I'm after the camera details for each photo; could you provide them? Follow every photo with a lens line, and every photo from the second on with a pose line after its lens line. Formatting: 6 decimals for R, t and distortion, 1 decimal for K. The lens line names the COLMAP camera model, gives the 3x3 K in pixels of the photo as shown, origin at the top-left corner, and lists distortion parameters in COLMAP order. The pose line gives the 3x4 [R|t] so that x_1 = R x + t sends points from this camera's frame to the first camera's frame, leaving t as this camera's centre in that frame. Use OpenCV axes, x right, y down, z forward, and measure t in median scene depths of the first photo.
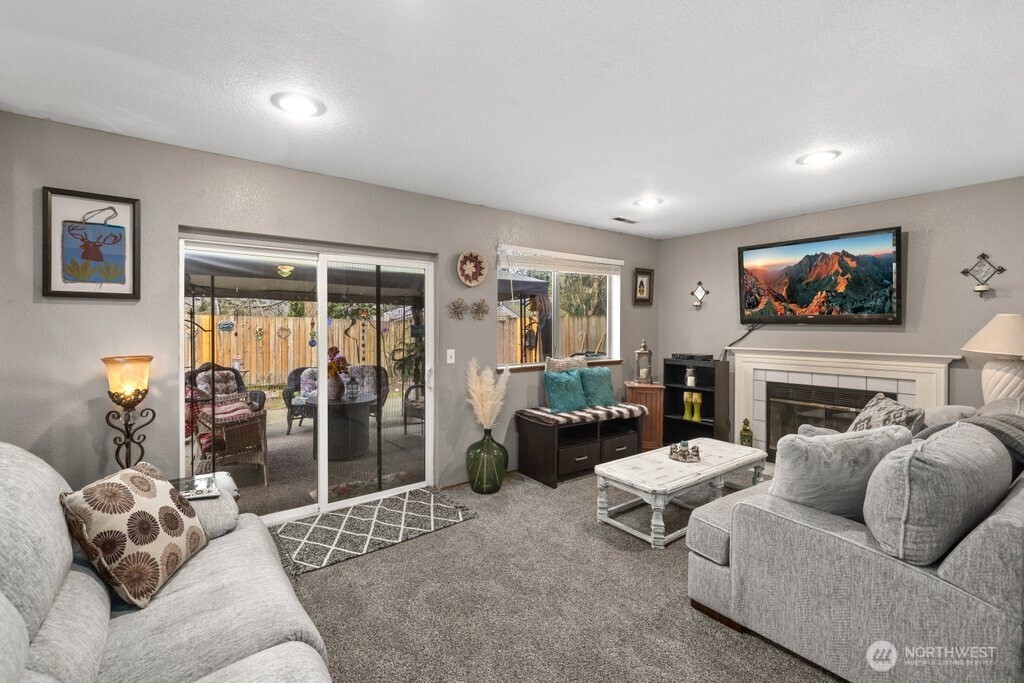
lens RADIAL K [[448.3, 0, 506.1], [0, 448.3, 328.9], [0, 0, 1]] dist [0.001131, 0.000109]
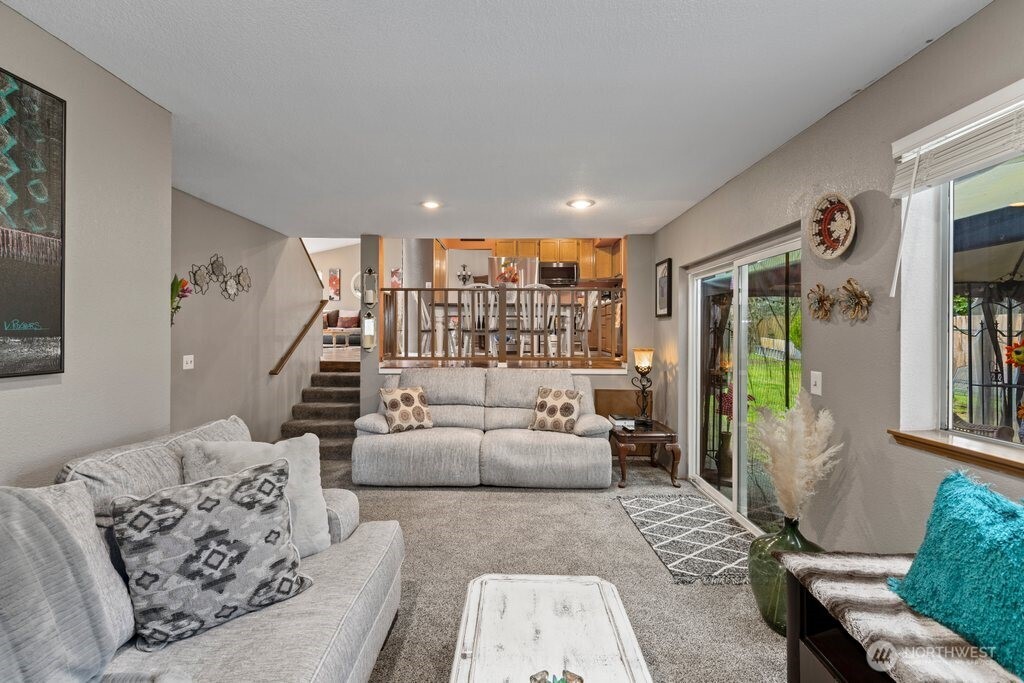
lens RADIAL K [[448.3, 0, 506.1], [0, 448.3, 328.9], [0, 0, 1]] dist [0.001131, 0.000109]
pose [[-0.614432, -0.008024, -0.788929, 0.758528], [-0.009031, 0.999954, -0.003137, -0.006575], [0.788918, 0.005197, -0.614476, 1.301368]]
